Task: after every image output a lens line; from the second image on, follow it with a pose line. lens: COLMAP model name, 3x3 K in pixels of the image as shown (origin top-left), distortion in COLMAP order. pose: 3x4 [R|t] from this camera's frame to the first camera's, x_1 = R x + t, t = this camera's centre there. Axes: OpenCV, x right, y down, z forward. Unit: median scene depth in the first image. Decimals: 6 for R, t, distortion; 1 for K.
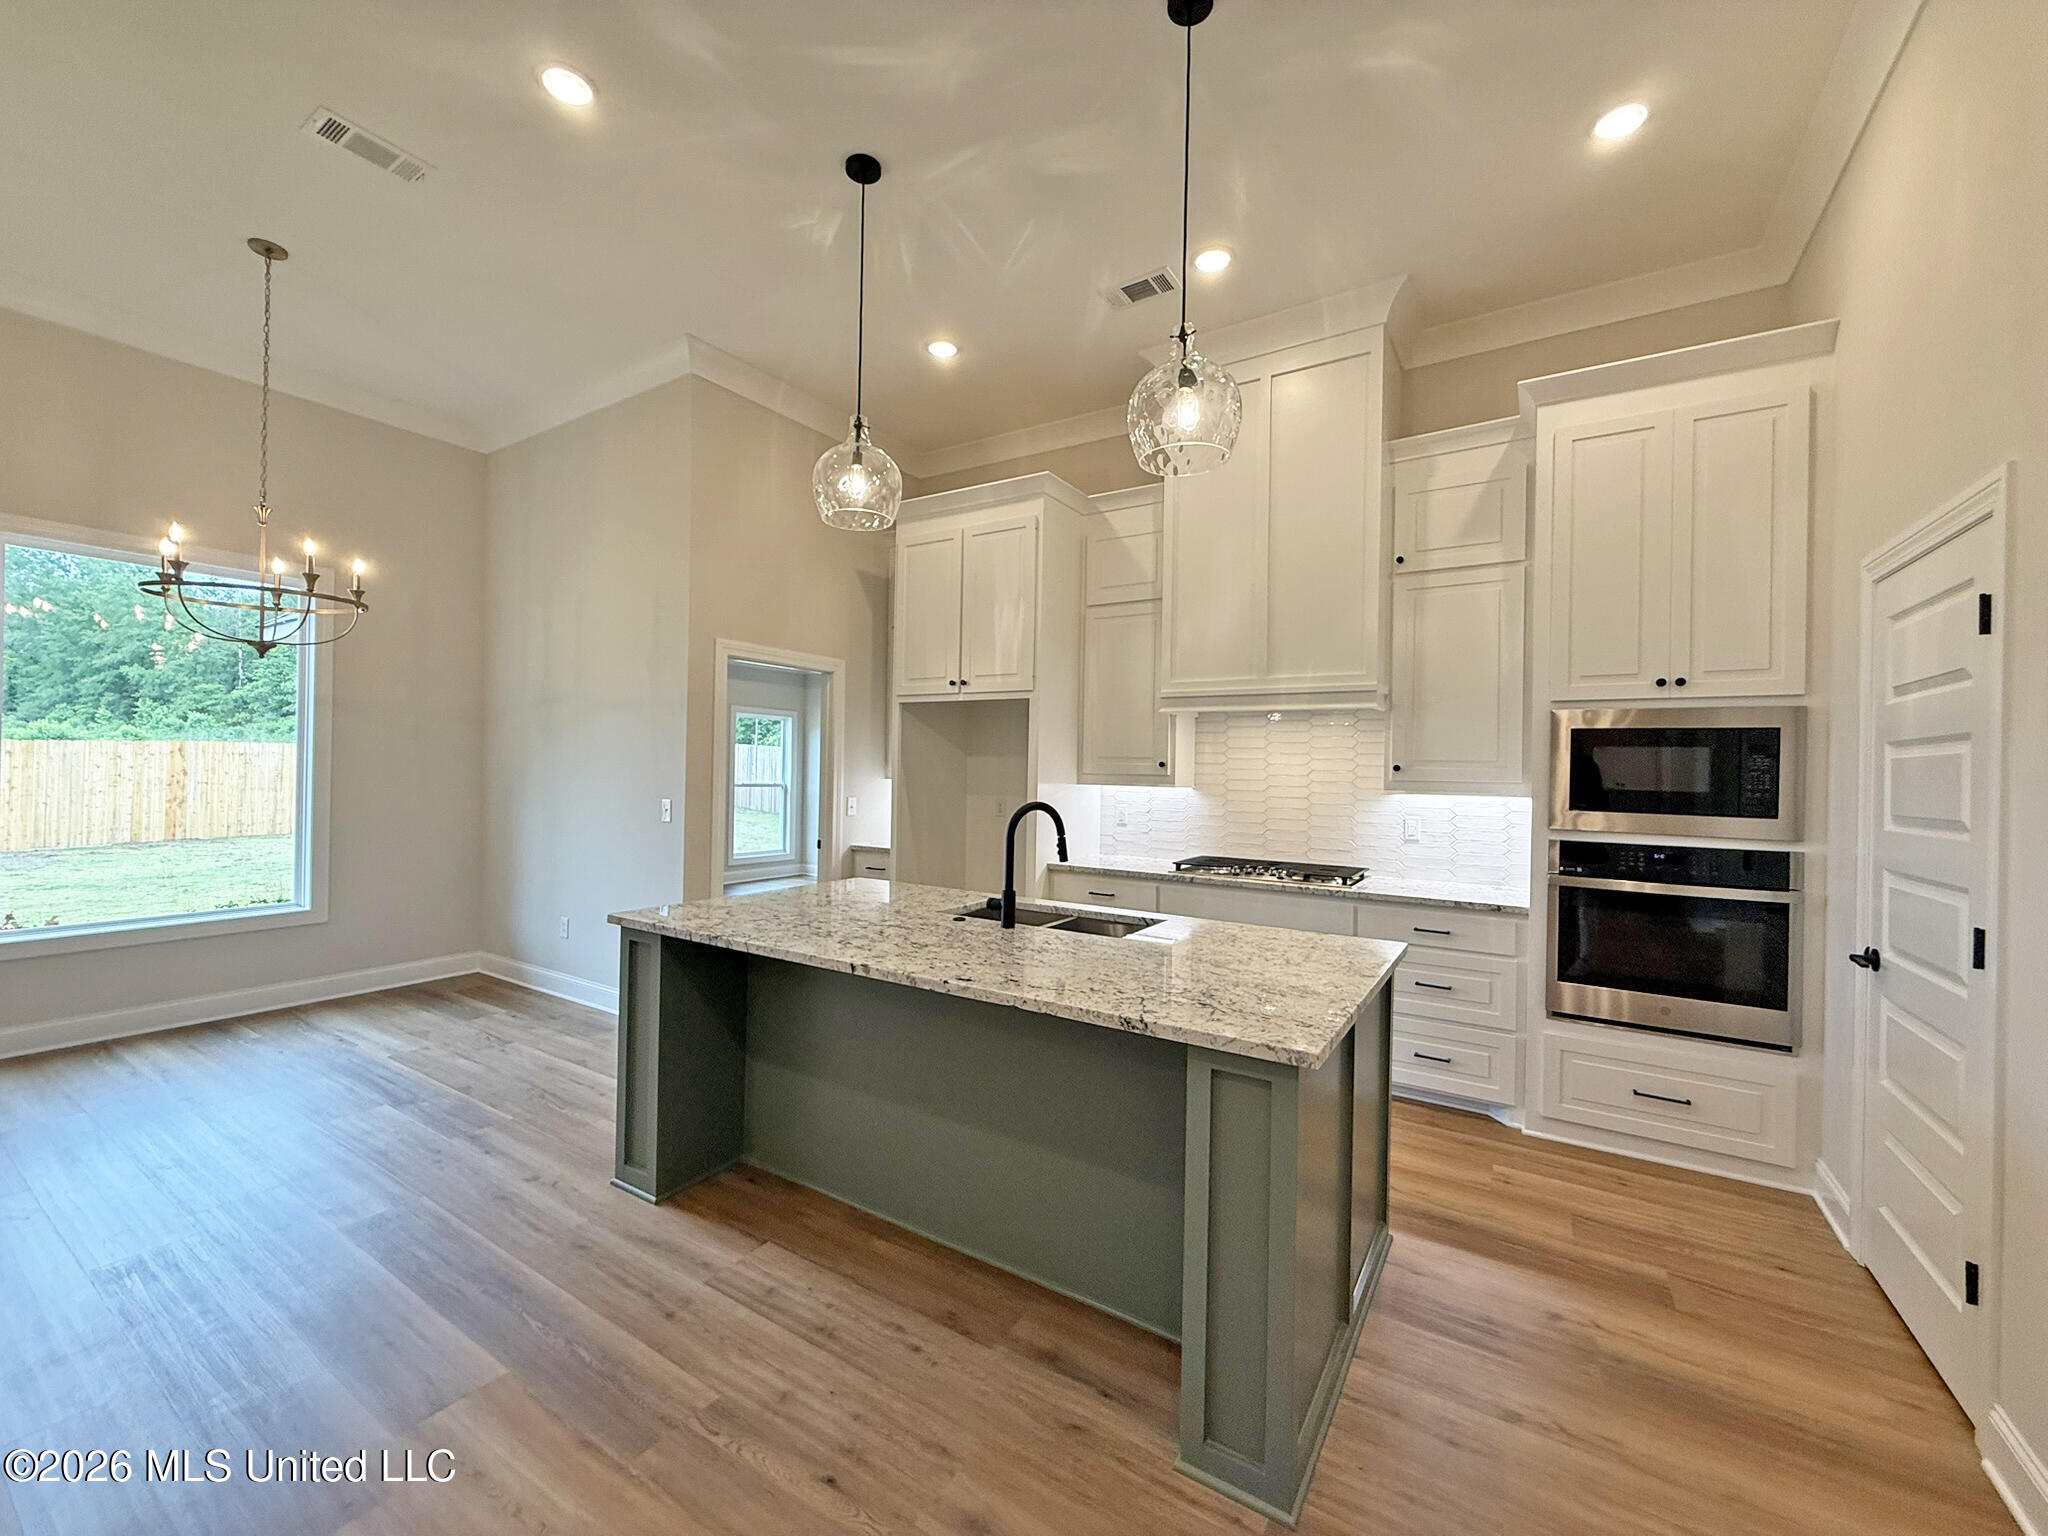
lens RADIAL K [[826.0, 0, 1024.0], [0, 826.0, 768.0], [0, 0, 1]] dist [-0.001453, -0.000145]
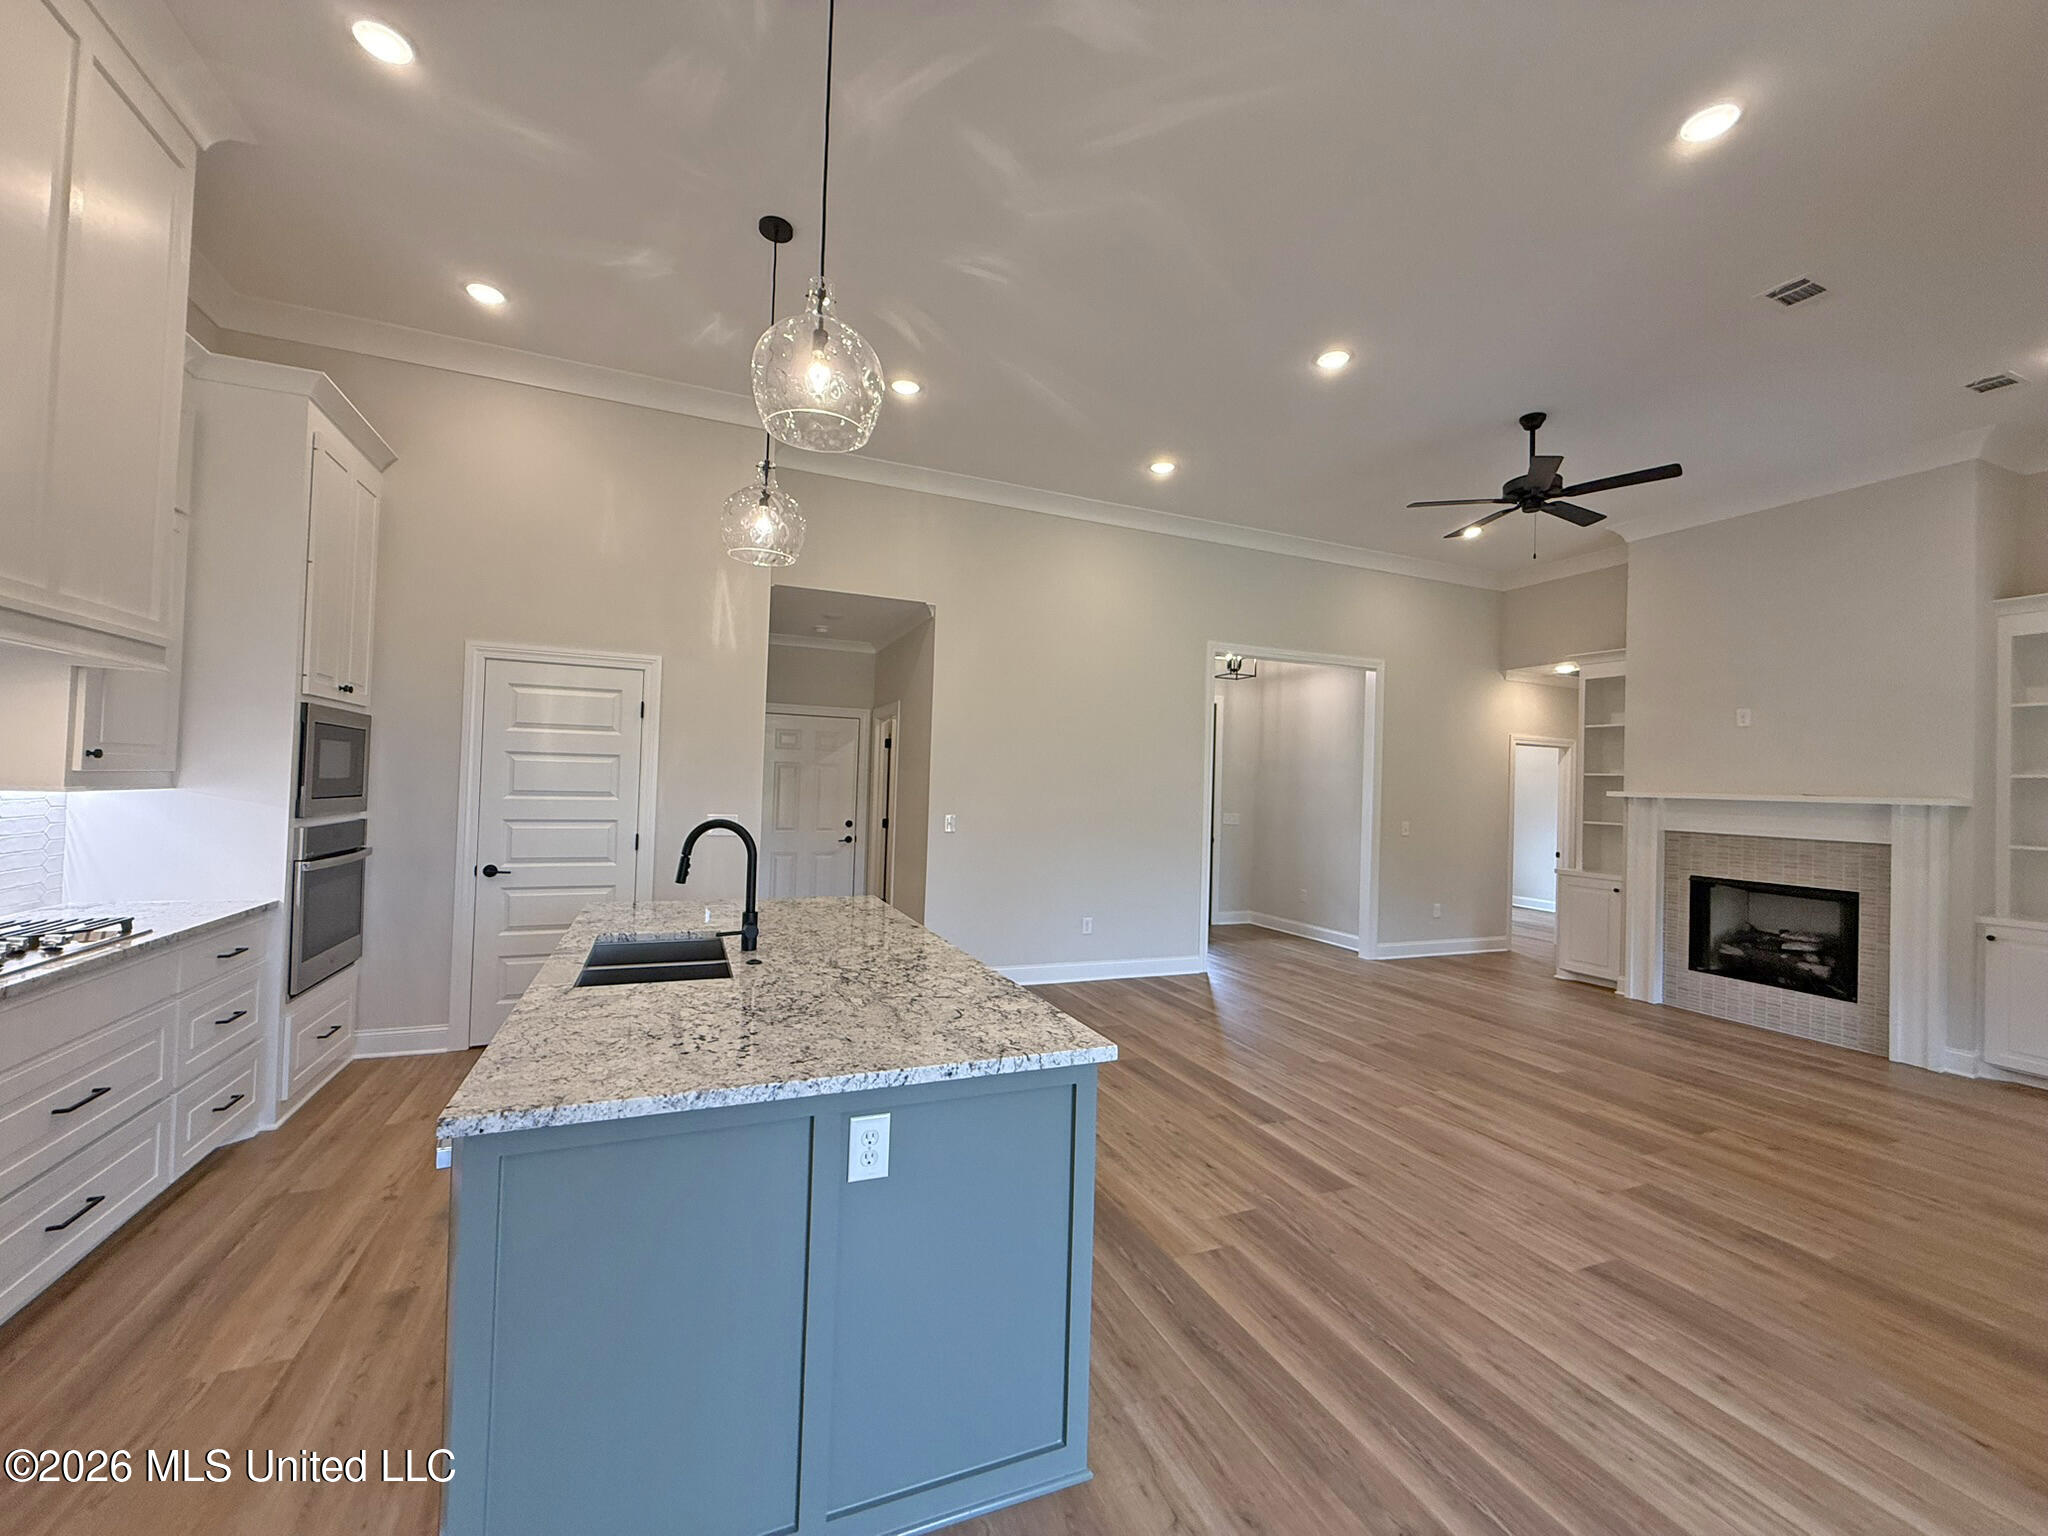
lens RADIAL K [[826.0, 0, 1024.0], [0, 826.0, 768.0], [0, 0, 1]] dist [-0.001453, -0.000145]
pose [[-0.824022, -0.031801, 0.565665, -0.600830], [-0.047577, 0.998781, -0.013157, -0.013840], [-0.564557, -0.037754, -0.824530, 1.191440]]
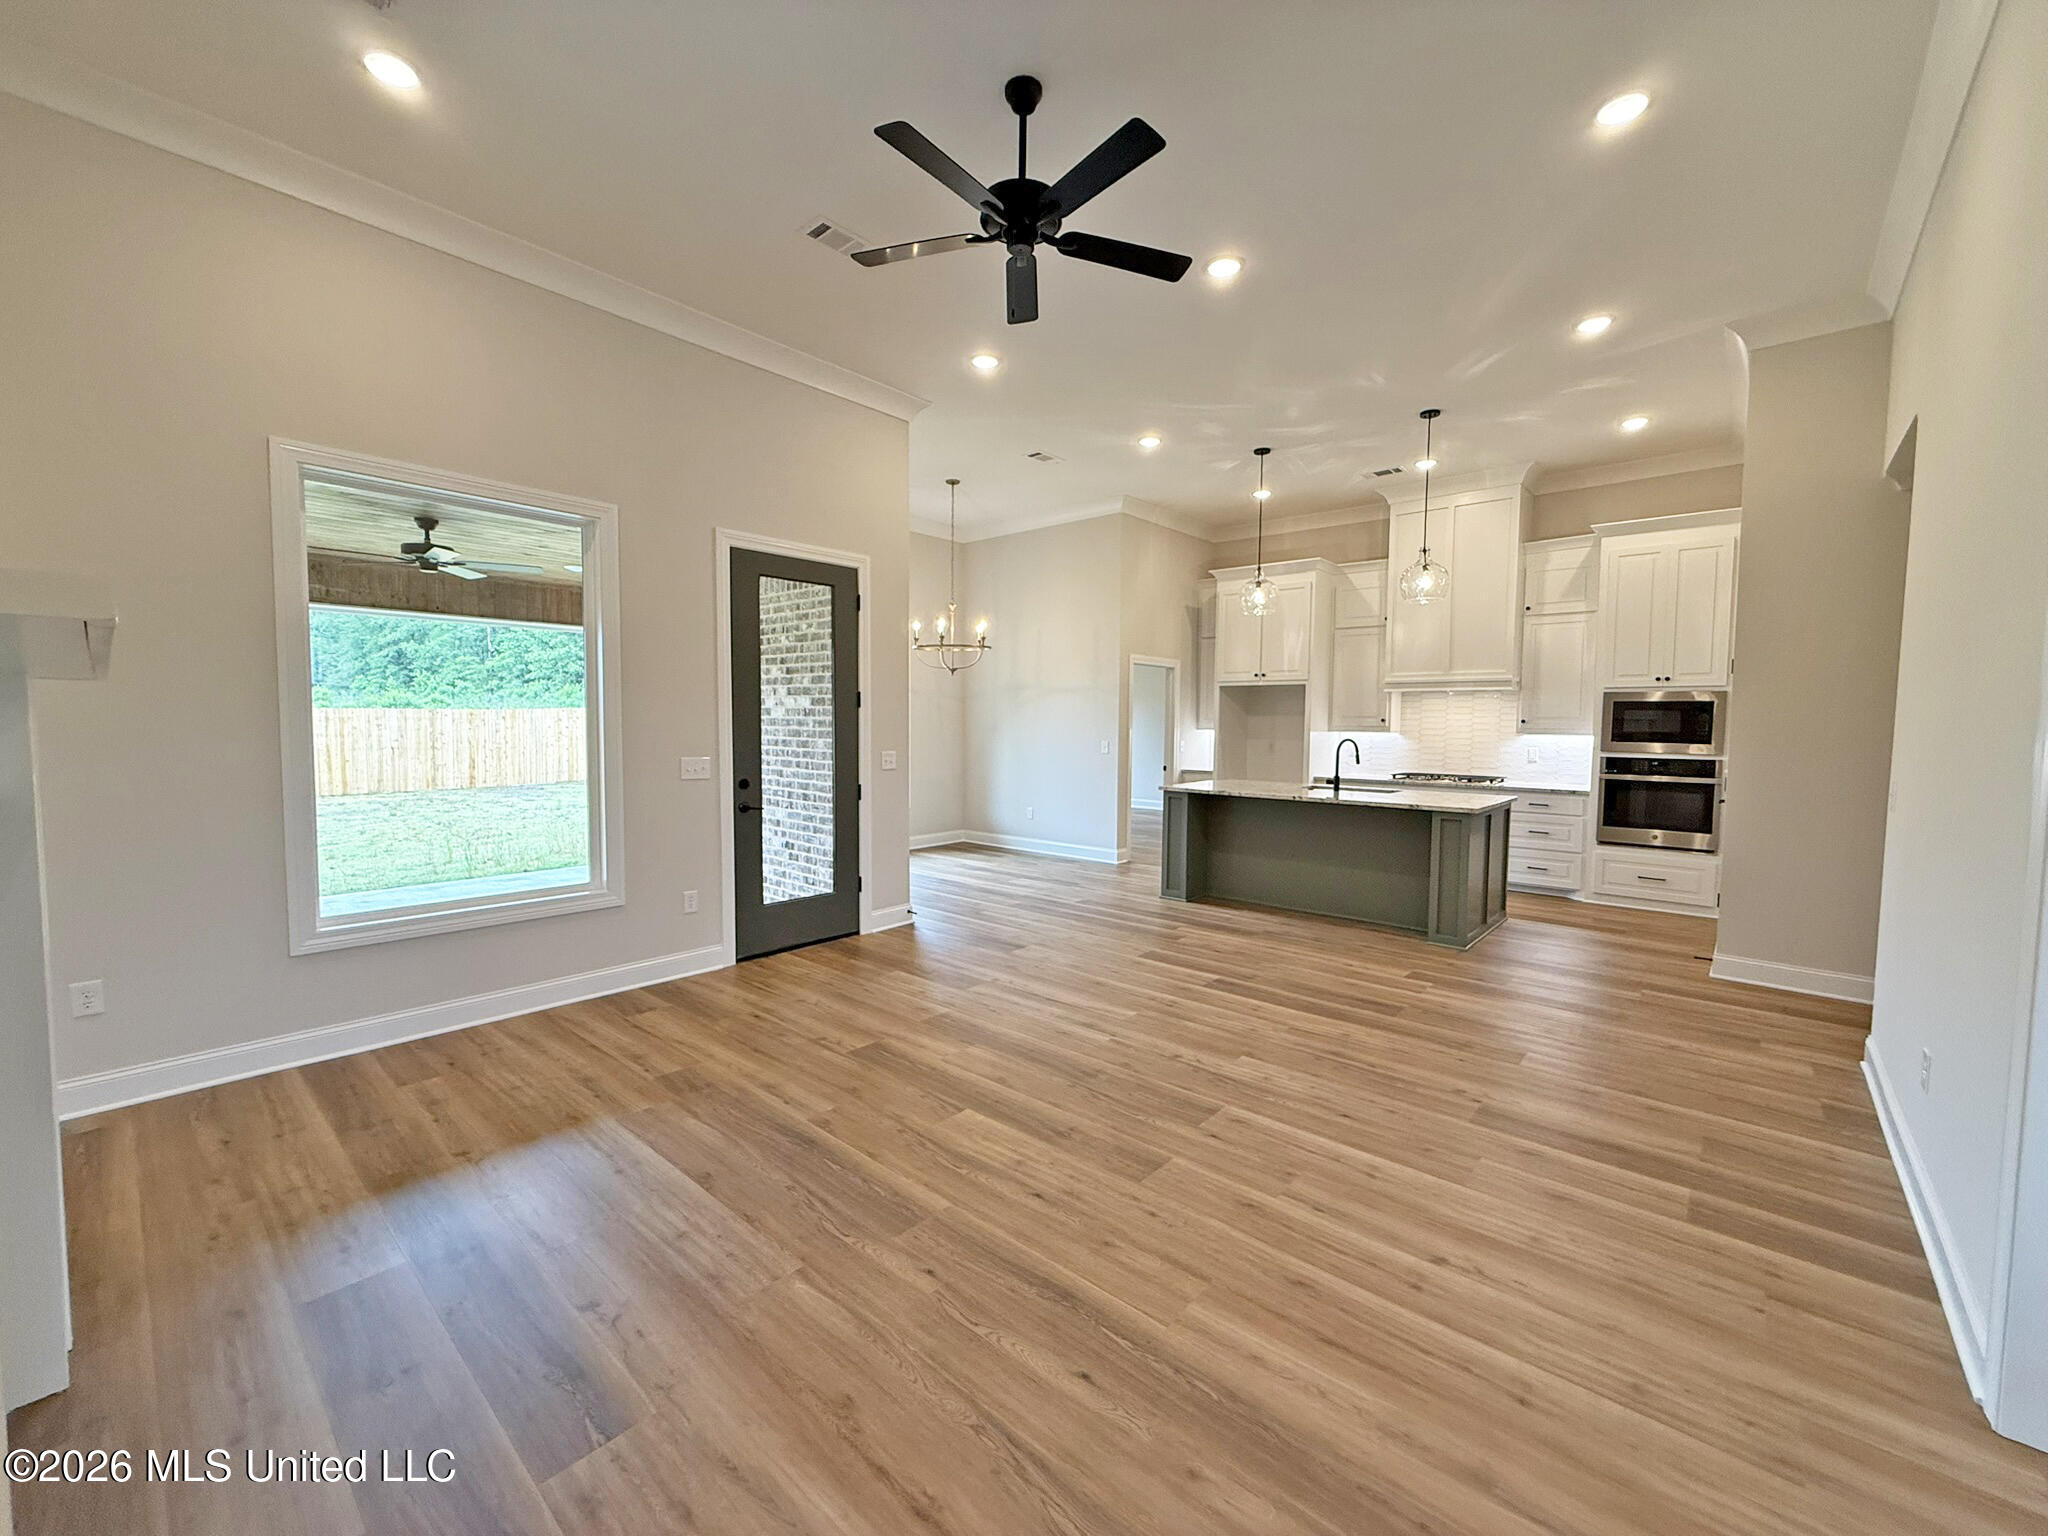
lens RADIAL K [[826.0, 0, 1024.0], [0, 826.0, 768.0], [0, 0, 1]] dist [-0.001453, -0.000145]
pose [[0.987635, -0.000475, -0.156768, -0.388125], [0.009268, 0.998423, 0.055360, -0.008921], [0.156495, -0.056128, 0.986083, -1.071121]]
